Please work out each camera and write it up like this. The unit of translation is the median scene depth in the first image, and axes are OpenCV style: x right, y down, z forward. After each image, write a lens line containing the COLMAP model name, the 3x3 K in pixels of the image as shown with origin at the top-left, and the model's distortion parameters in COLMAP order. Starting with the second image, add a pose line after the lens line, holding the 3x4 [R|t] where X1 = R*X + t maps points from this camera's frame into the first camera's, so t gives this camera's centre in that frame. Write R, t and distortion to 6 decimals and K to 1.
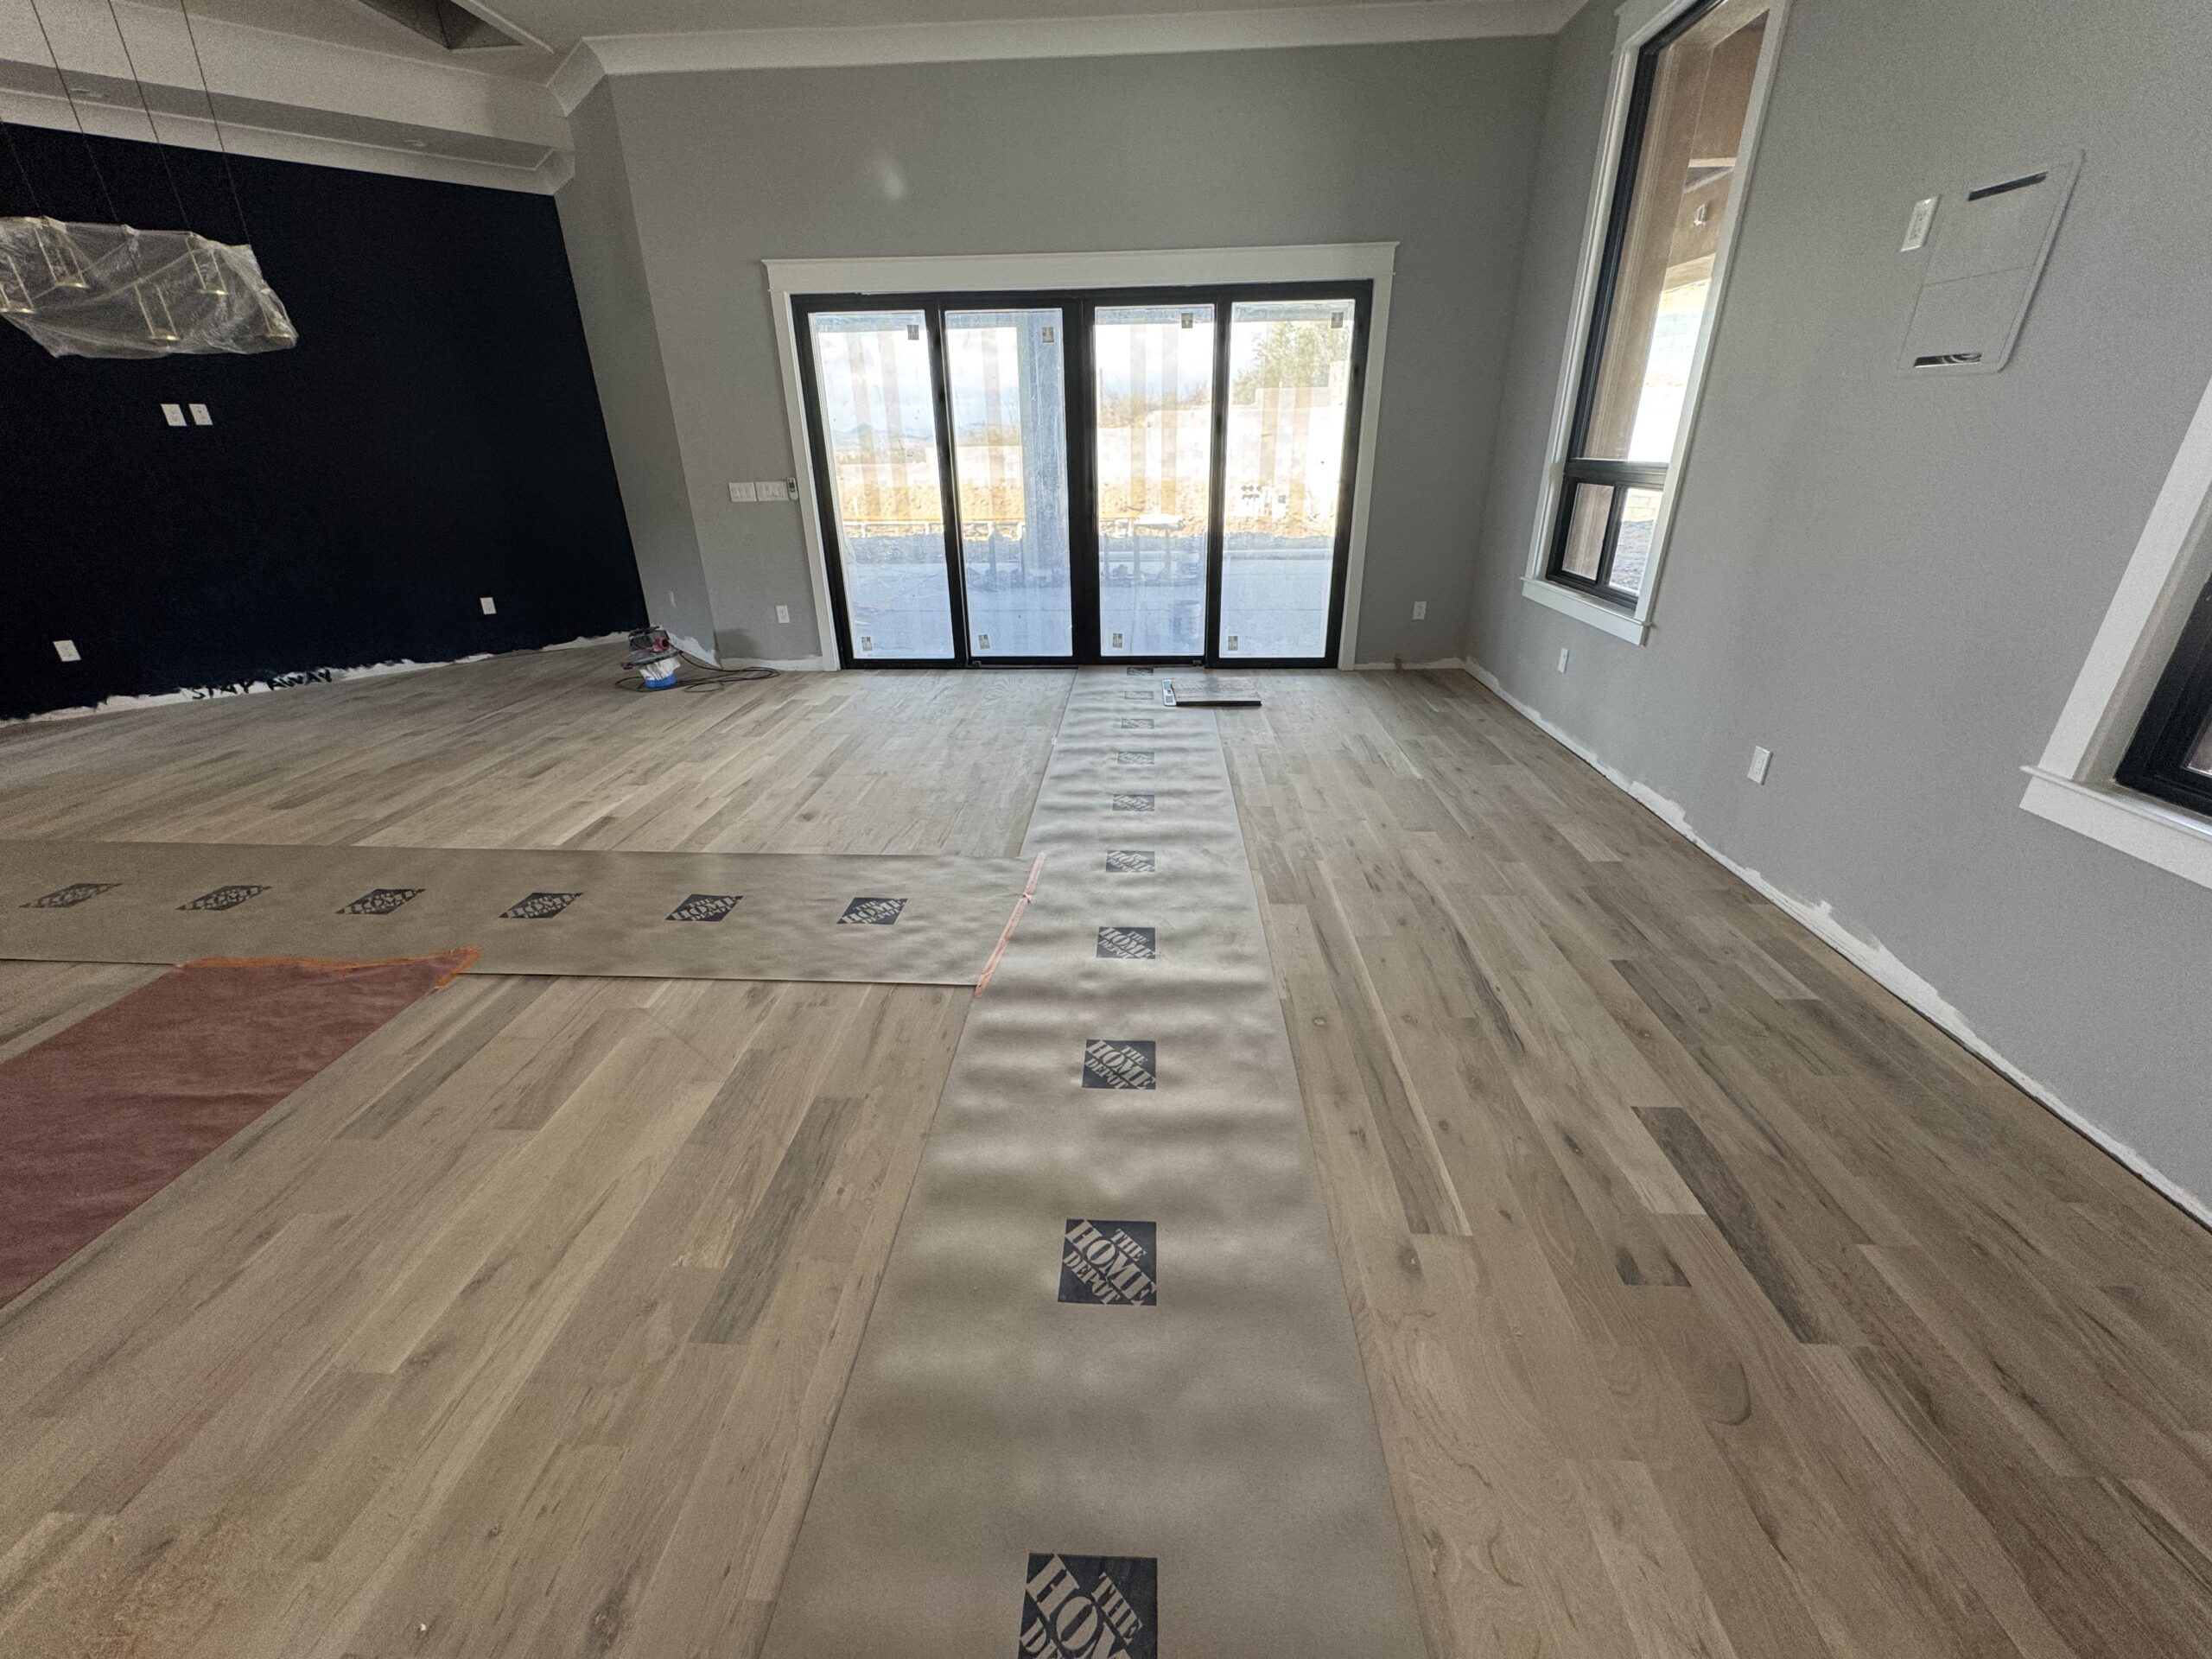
lens RADIAL K [[877.7, 0, 1104.4], [0, 877.7, 830.3], [0, 0, 1]] dist [-0.001902, 0.000729]
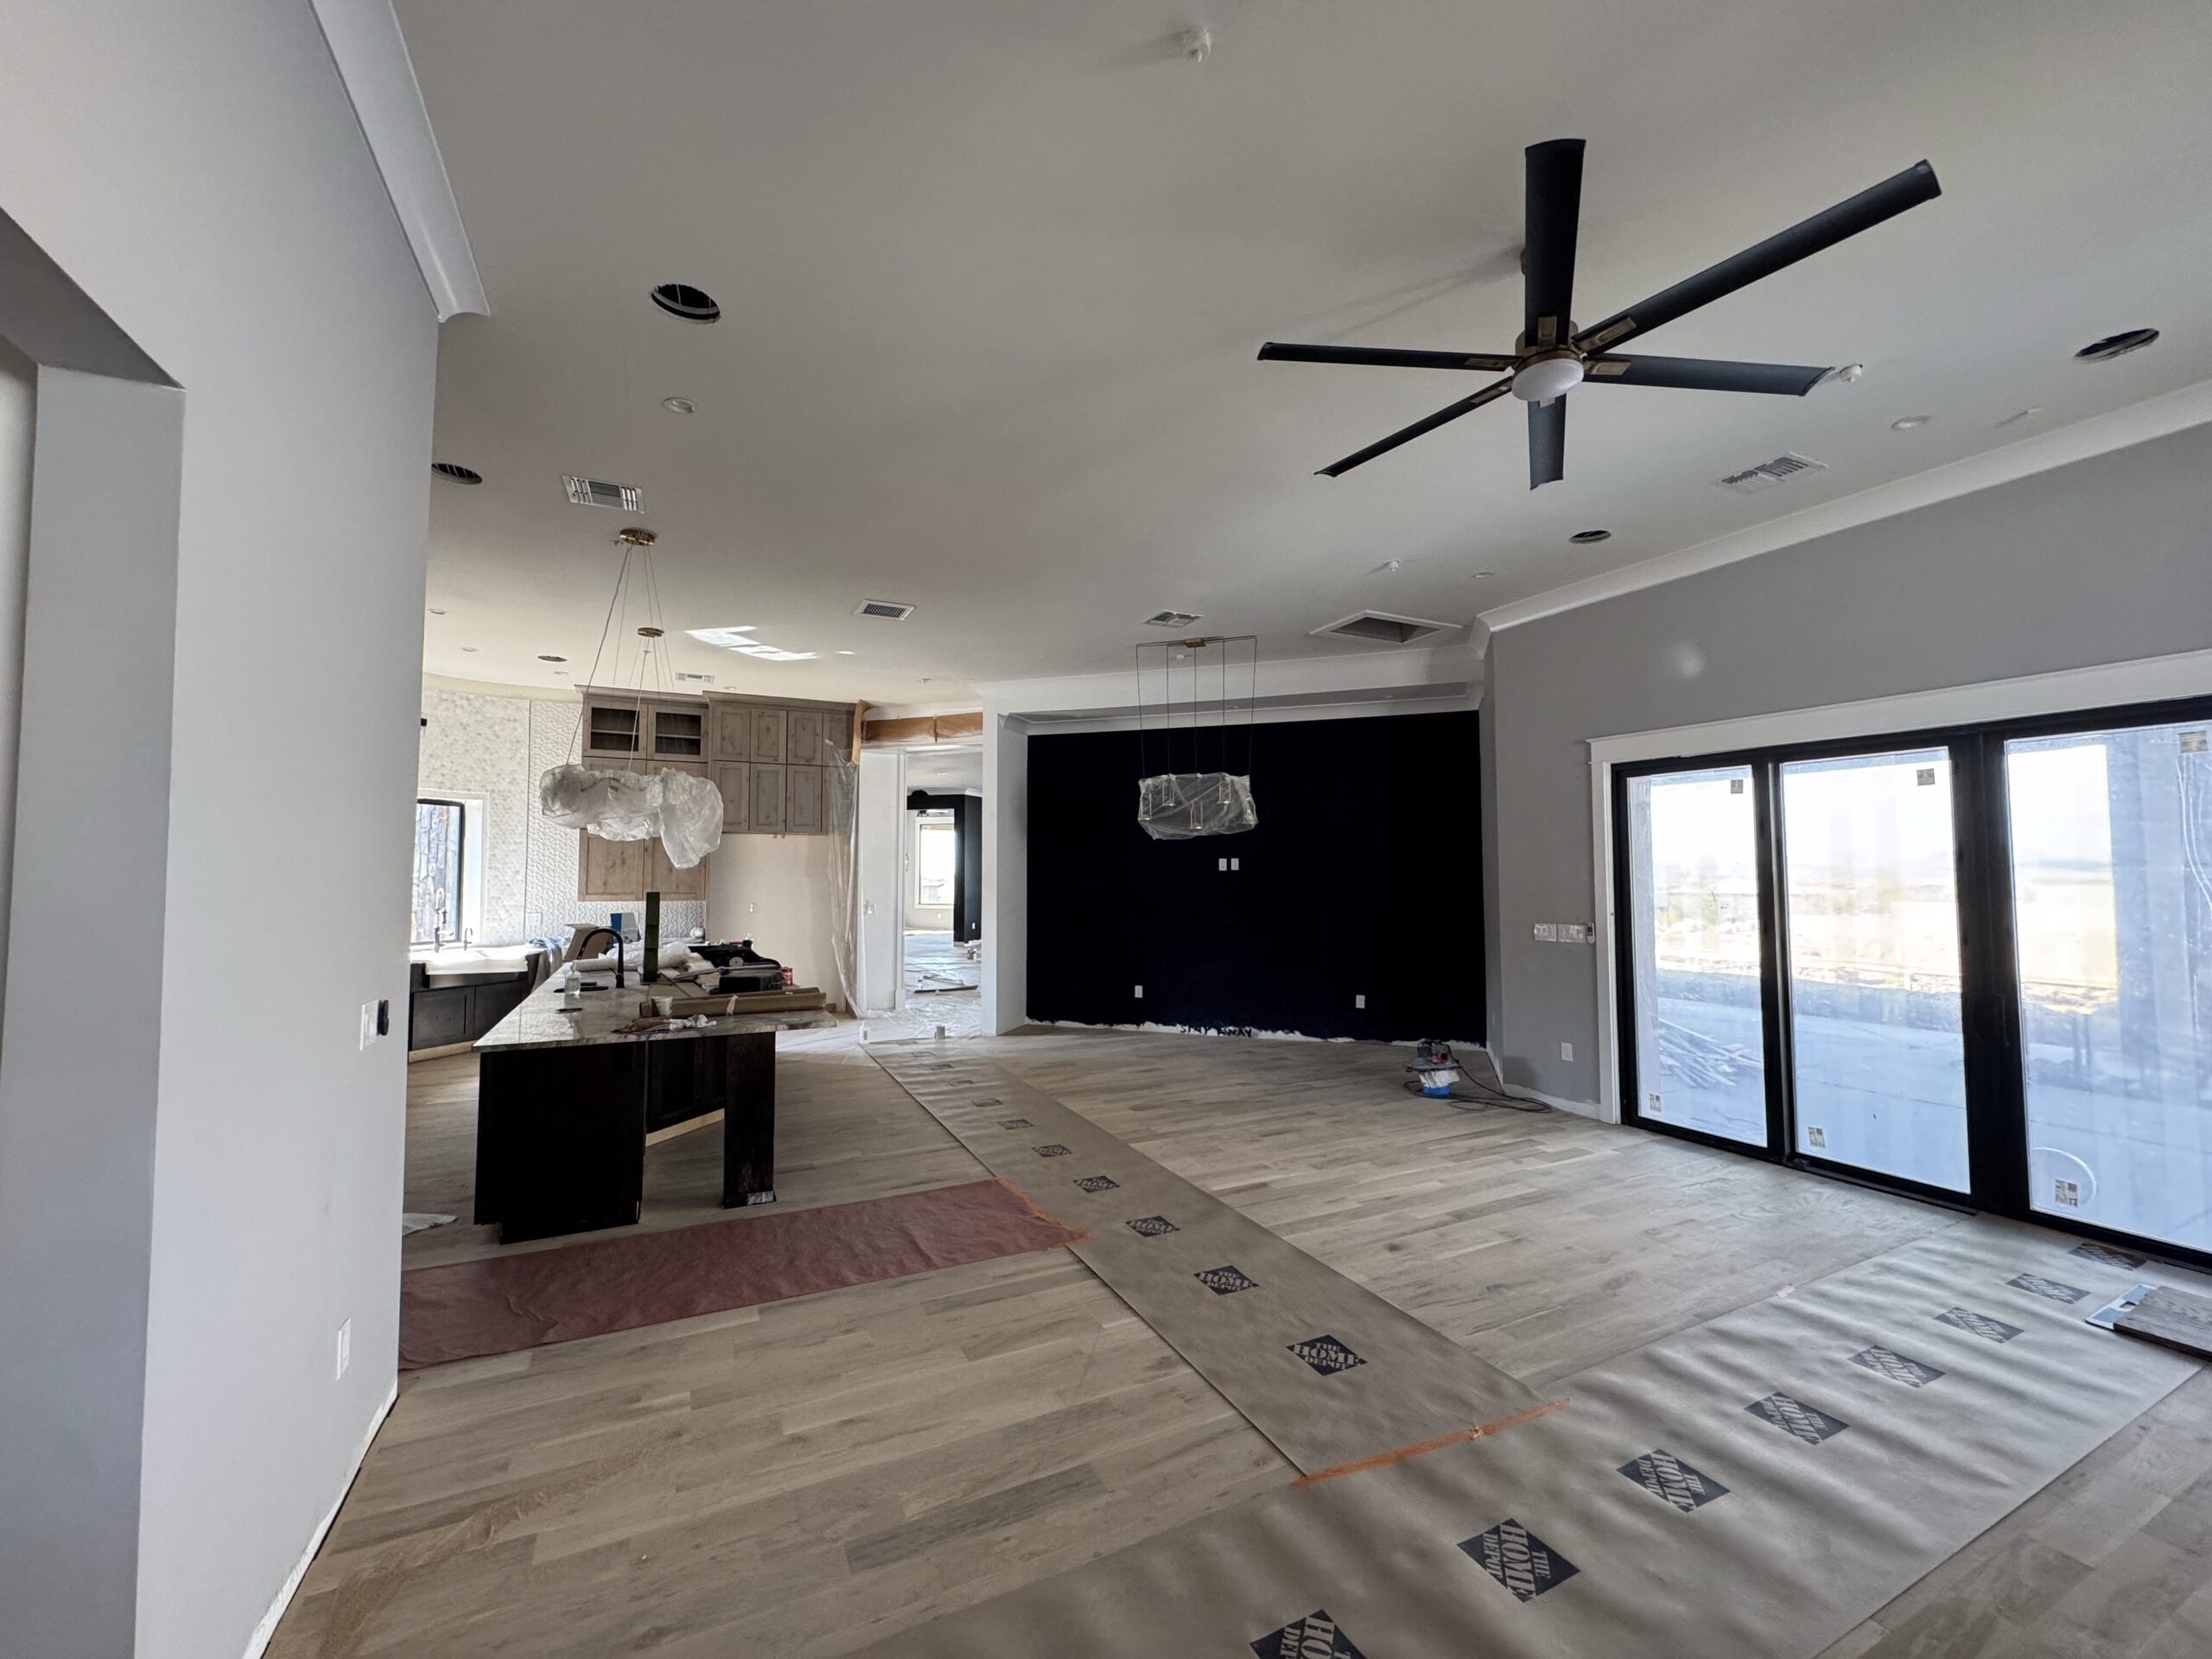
lens RADIAL K [[877.7, 0, 1104.4], [0, 877.7, 830.3], [0, 0, 1]] dist [-0.001902, 0.000729]
pose [[0.490947, -0.030585, -0.870652, 0.335792], [-0.360073, 0.902904, -0.234757, -0.081074], [0.793296, 0.428752, 0.432266, 0.104461]]
